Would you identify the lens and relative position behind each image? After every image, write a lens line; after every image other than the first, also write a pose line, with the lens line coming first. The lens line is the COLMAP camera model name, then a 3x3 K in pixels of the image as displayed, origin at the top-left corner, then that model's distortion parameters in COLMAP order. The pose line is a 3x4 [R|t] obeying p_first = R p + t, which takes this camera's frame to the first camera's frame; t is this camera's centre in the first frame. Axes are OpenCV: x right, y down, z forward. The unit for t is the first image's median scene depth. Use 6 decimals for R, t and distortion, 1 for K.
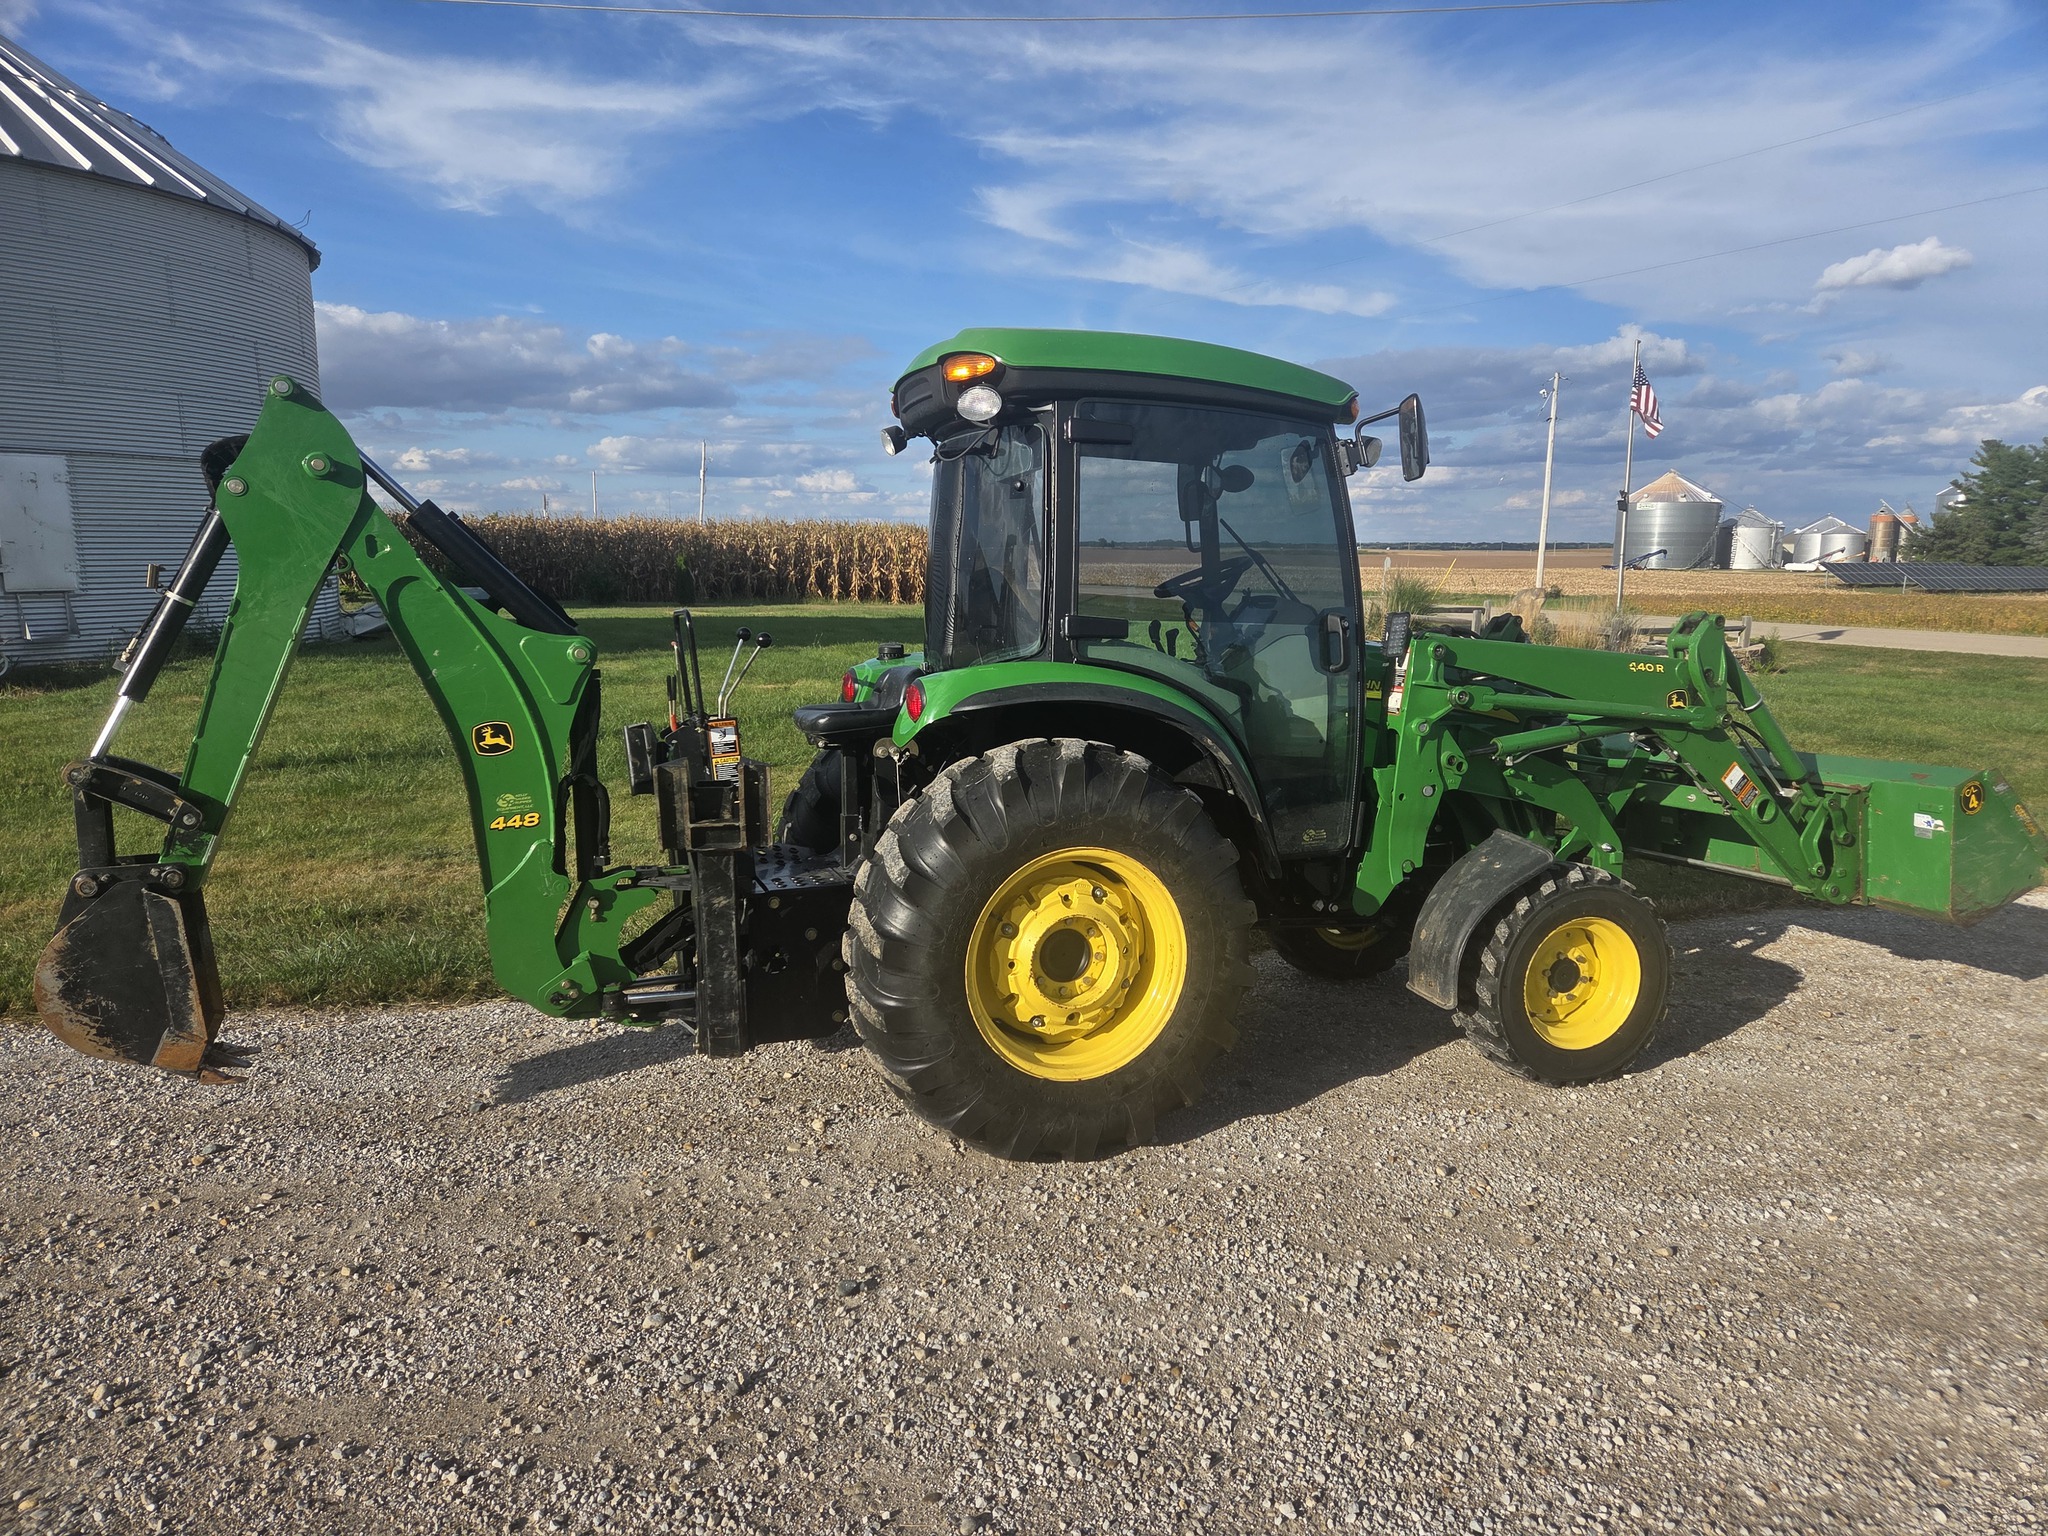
lens RADIAL K [[1386.1, 0, 1029.3], [0, 1386.1, 781.5], [0, 0, 1]] dist [0.077263, -0.063219]
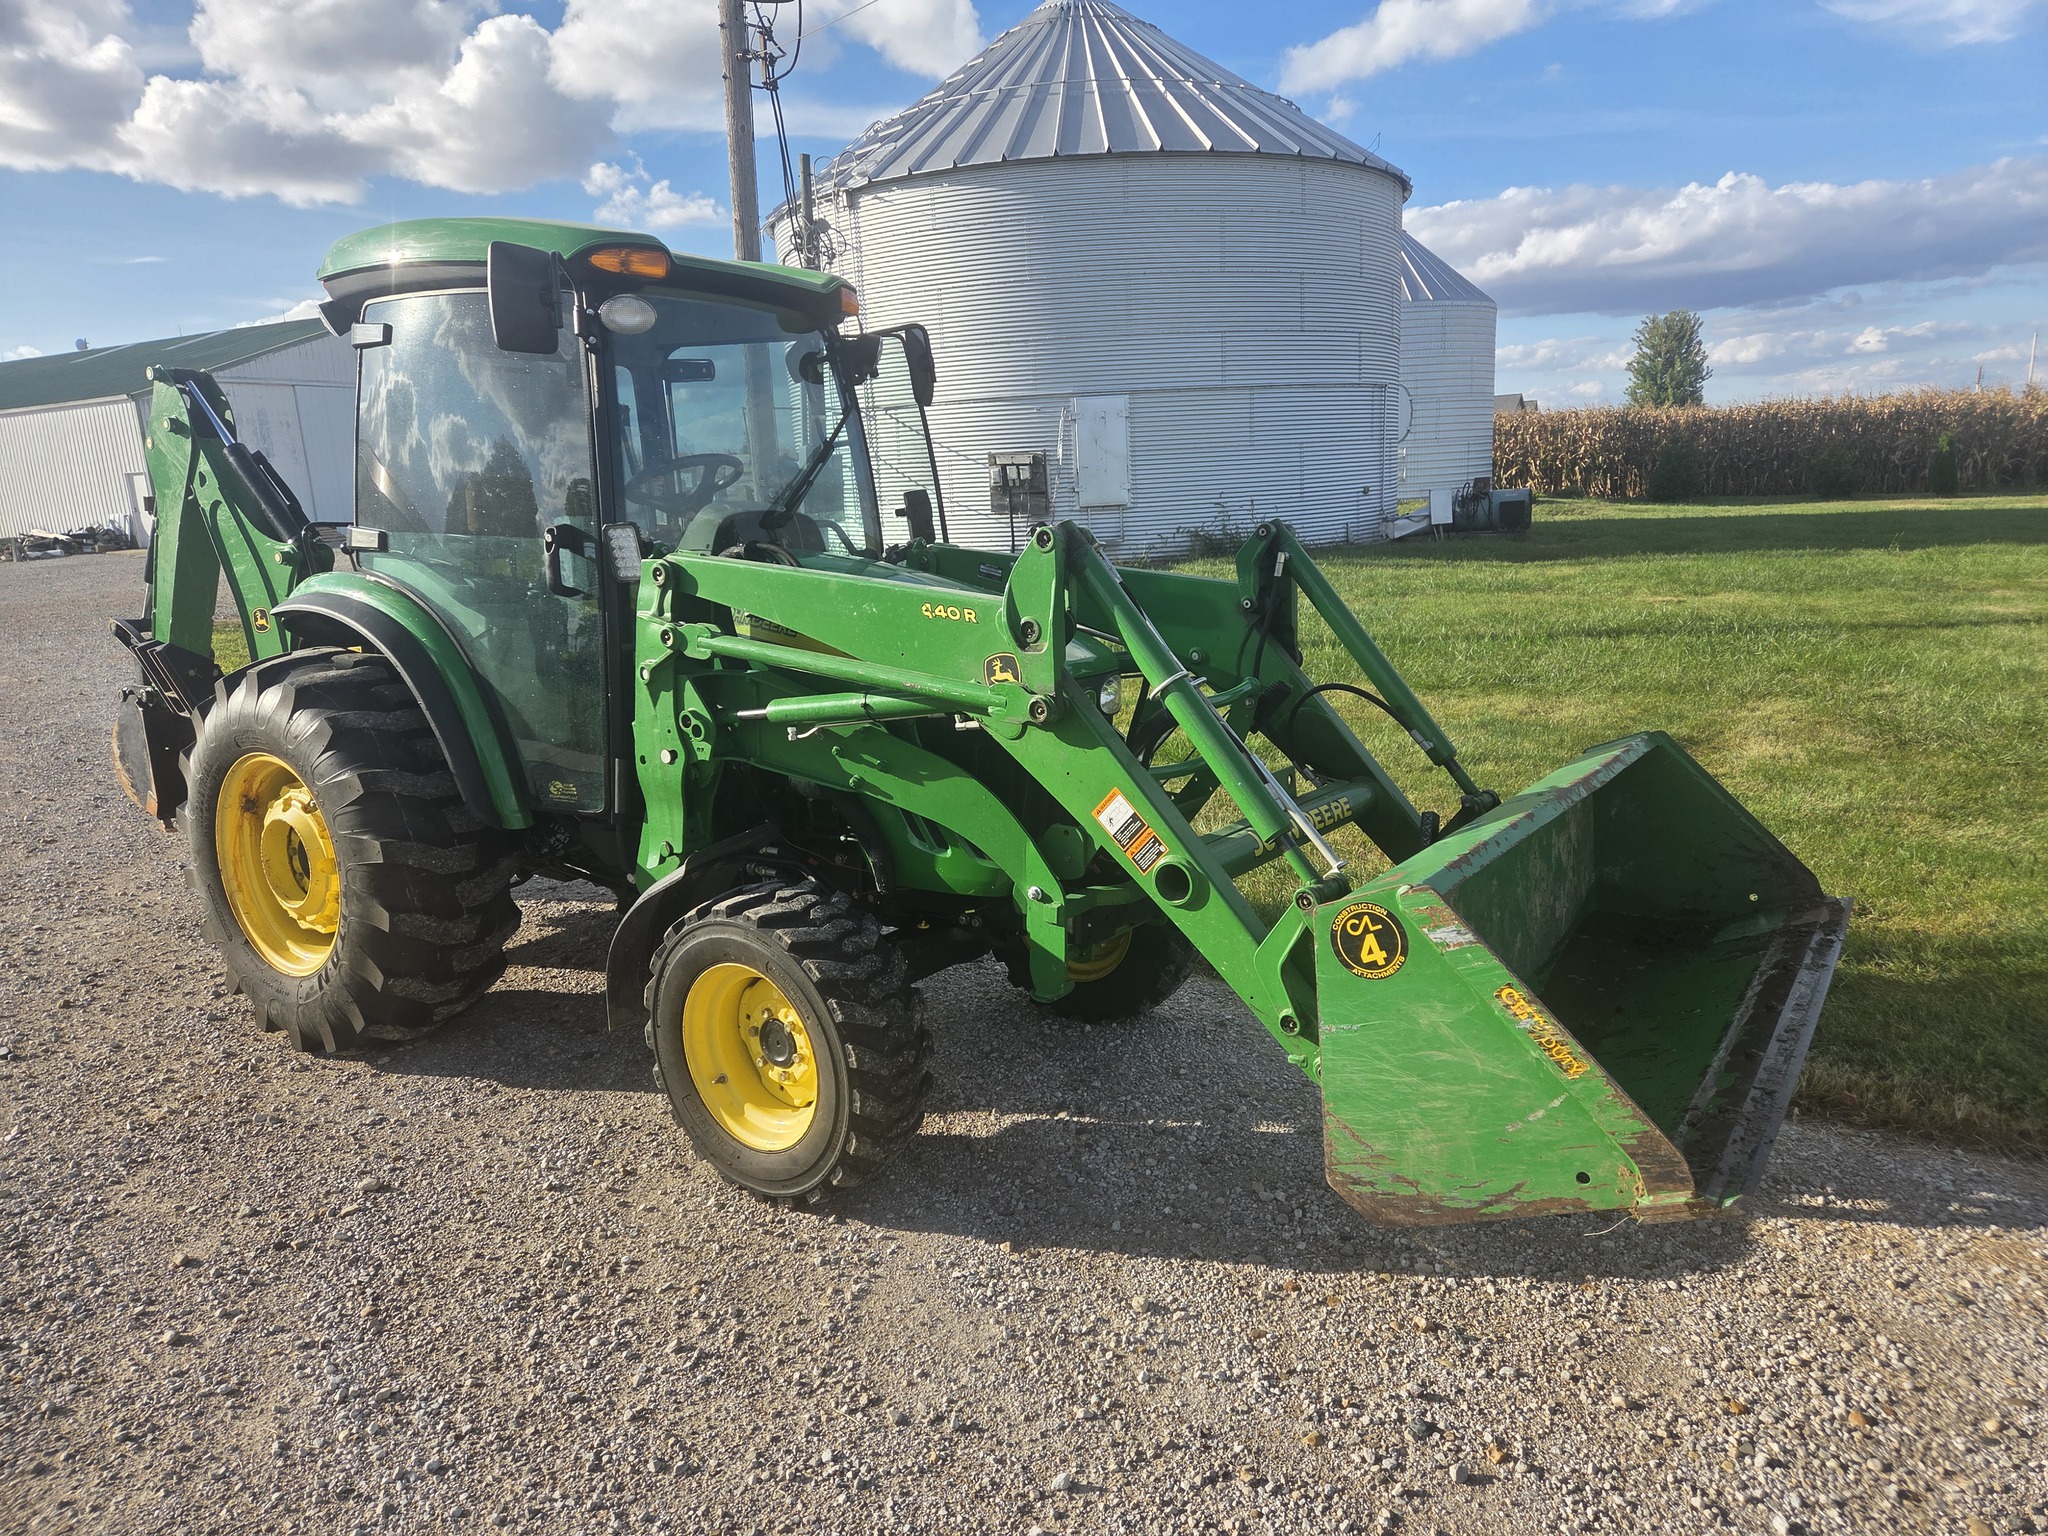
lens RADIAL K [[1386.1, 0, 1027.0], [0, 1386.1, 765.1], [0, 0, 1]] dist [0.077263, -0.063219]
pose [[0.584714, 0.134638, -0.799989, 0.847654], [-0.087232, 0.990849, 0.103001, -0.070944], [0.806536, 0.009559, 0.591108, 0.583469]]
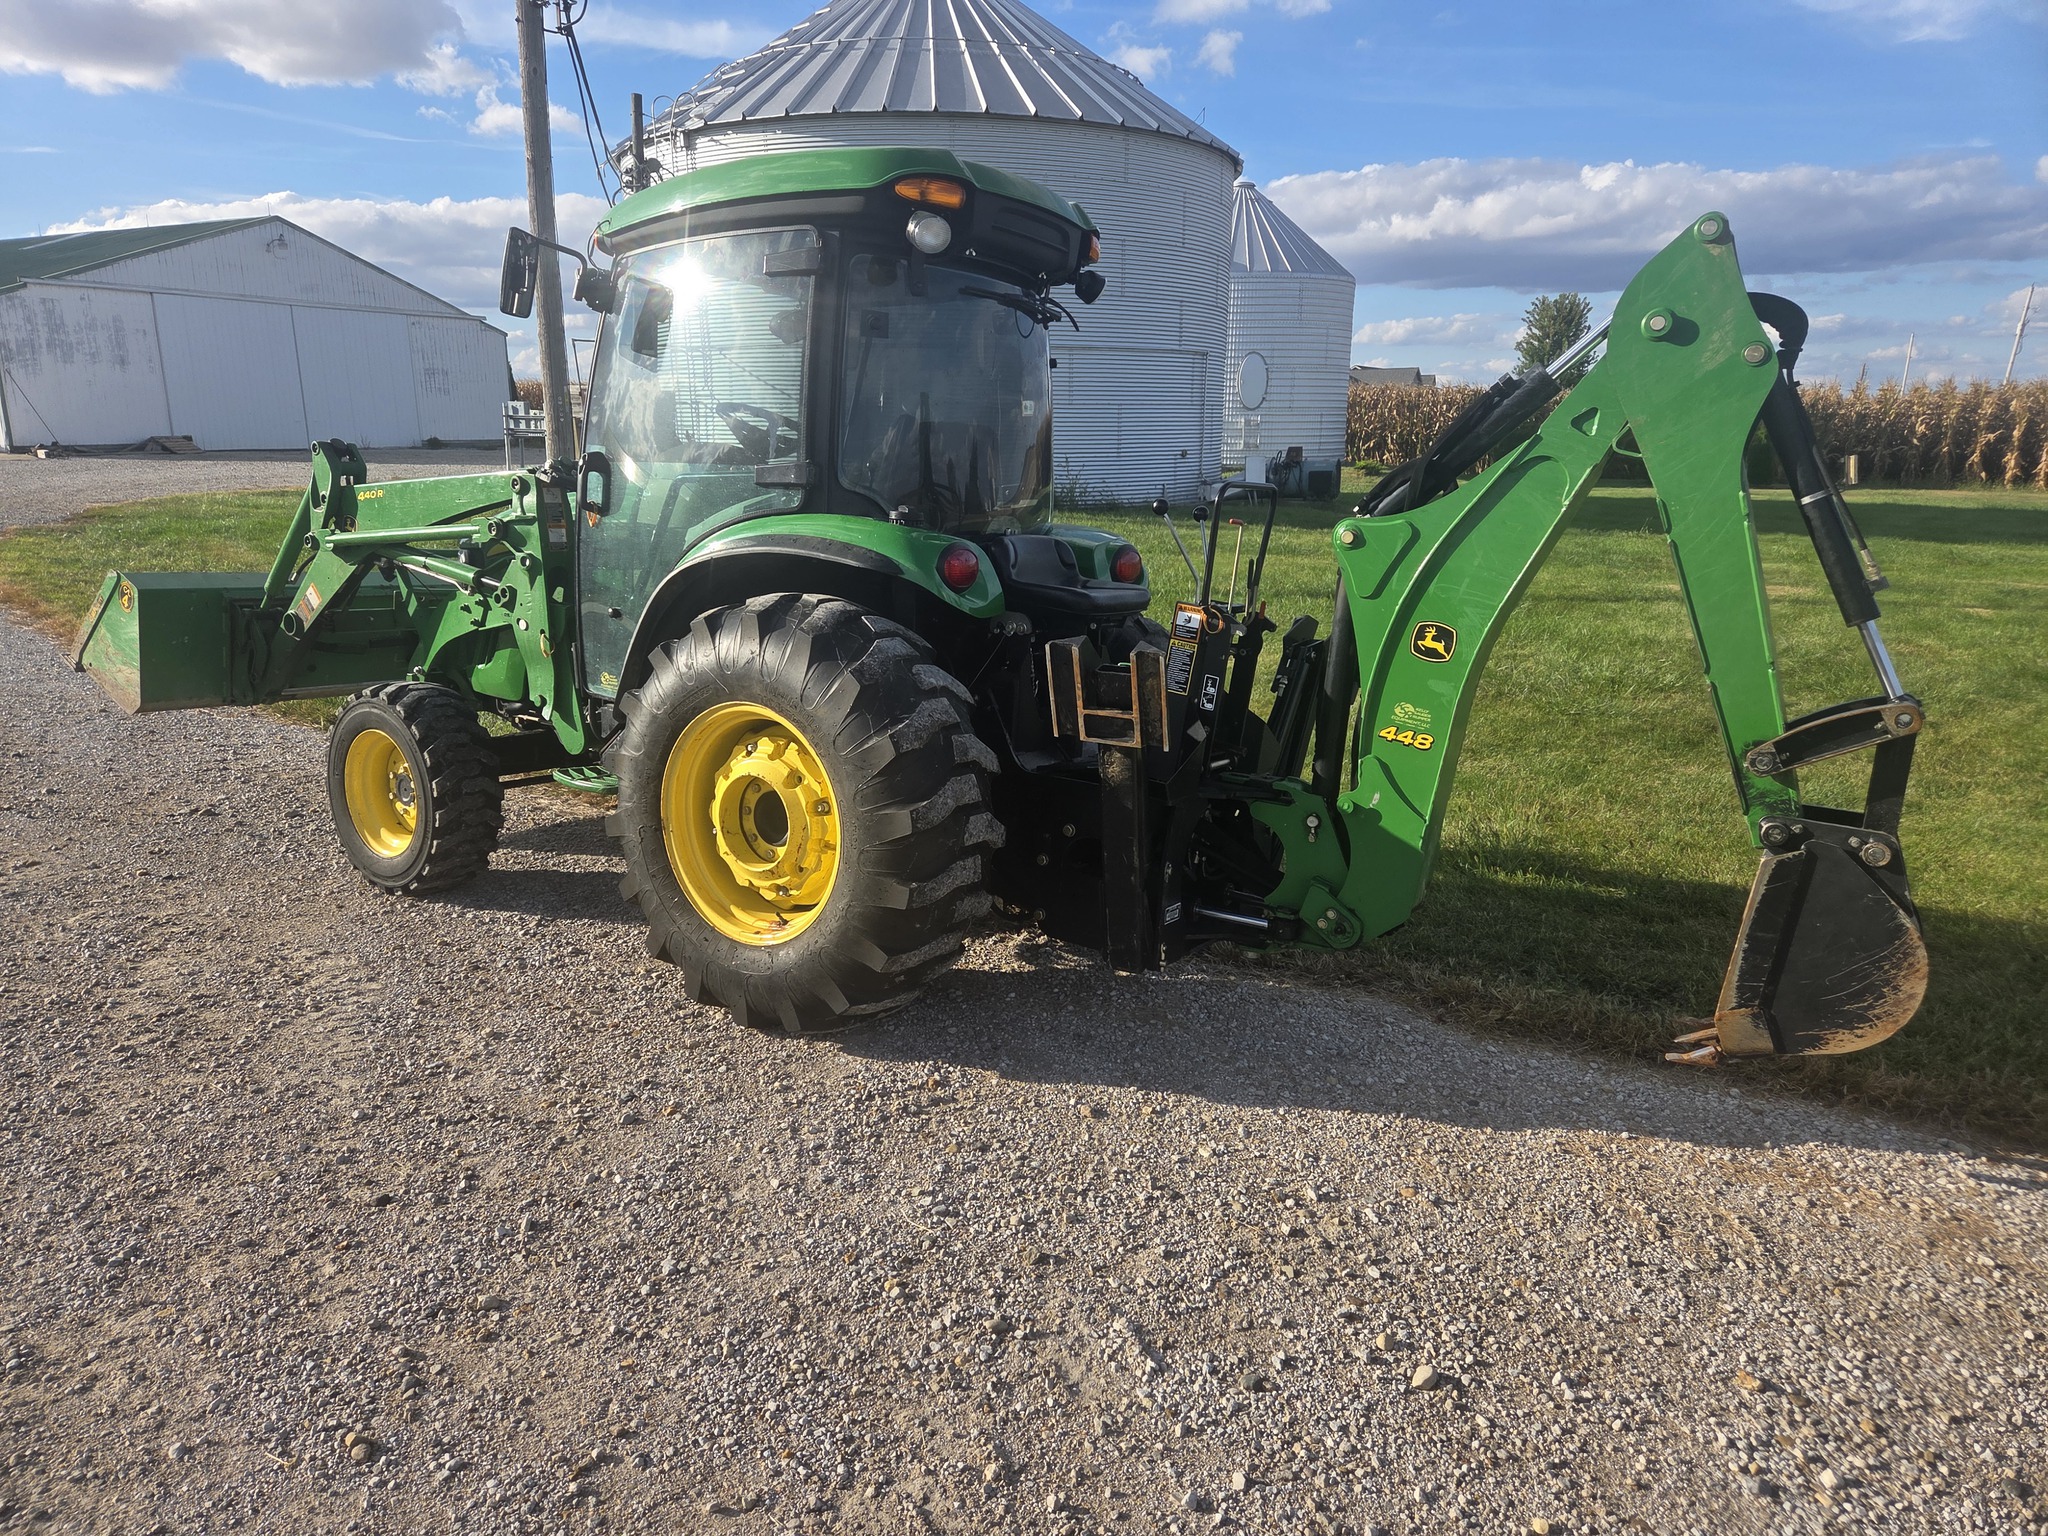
lens RADIAL K [[1386.1, 0, 1028.7], [0, 1386.1, 775.2], [0, 0, 1]] dist [0.077263, -0.063219]
pose [[0.623173, 0.187573, -0.759258, 1.177576], [-0.129019, 0.982168, 0.136749, -0.085203], [0.771369, 0.012740, 0.636261, 0.694108]]
